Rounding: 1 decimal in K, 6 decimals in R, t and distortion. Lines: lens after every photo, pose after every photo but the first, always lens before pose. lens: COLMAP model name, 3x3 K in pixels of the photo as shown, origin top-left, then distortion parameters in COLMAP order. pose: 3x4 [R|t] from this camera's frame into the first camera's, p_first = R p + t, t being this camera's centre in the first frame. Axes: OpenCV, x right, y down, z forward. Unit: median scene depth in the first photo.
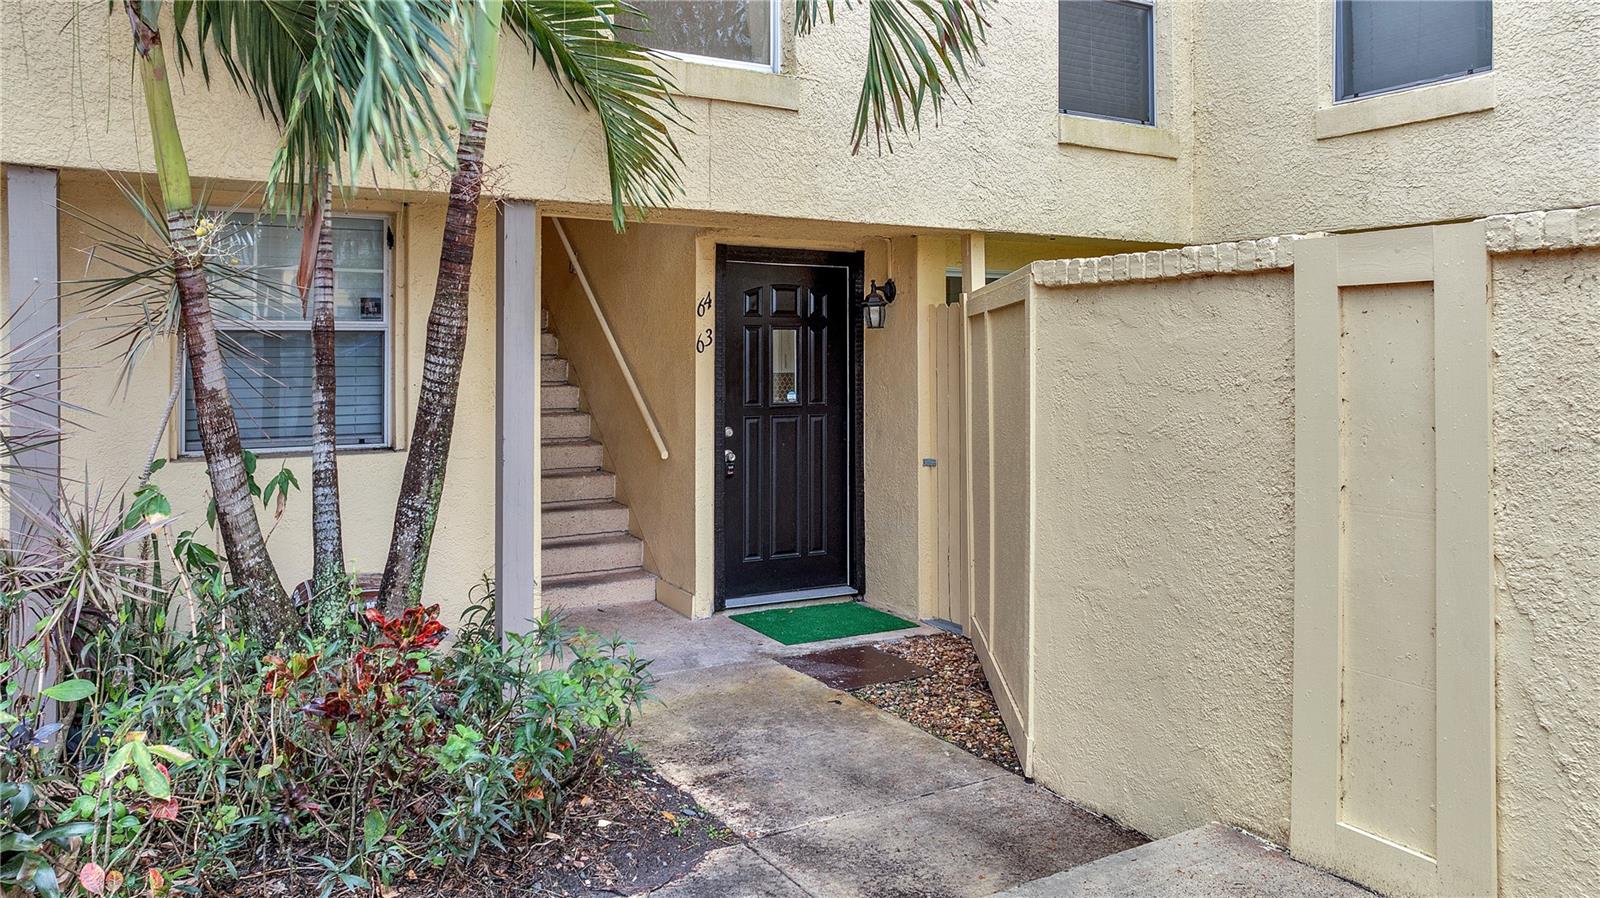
lens RADIAL K [[1099.3, 0, 802.2], [0, 1099.3, 427.2], [0, 0, 1]] dist [-0.053181, 0.048683]
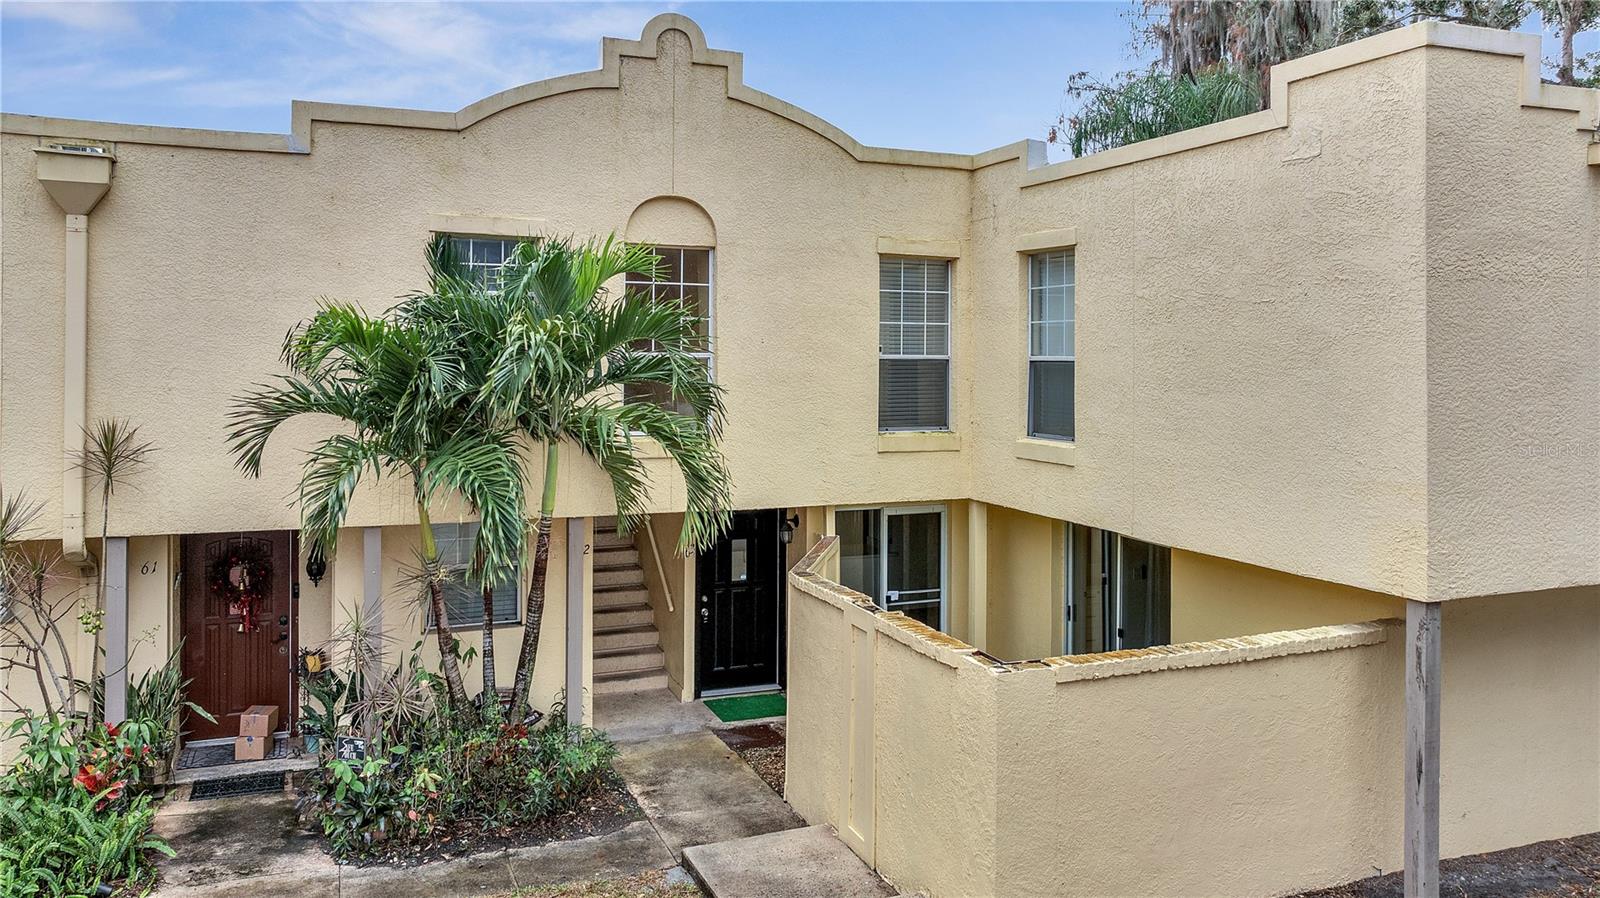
lens RADIAL K [[1116.4, 0, 800.0], [0, 1116.4, 449.0], [0, 0, 1]] dist [-0.013421, -0.002784]
pose [[0.988612, 0.013548, -0.149874, 0.572421], [-0.010331, 0.999700, 0.022219, -0.452758], [0.150130, -0.020417, 0.988455, -1.244528]]
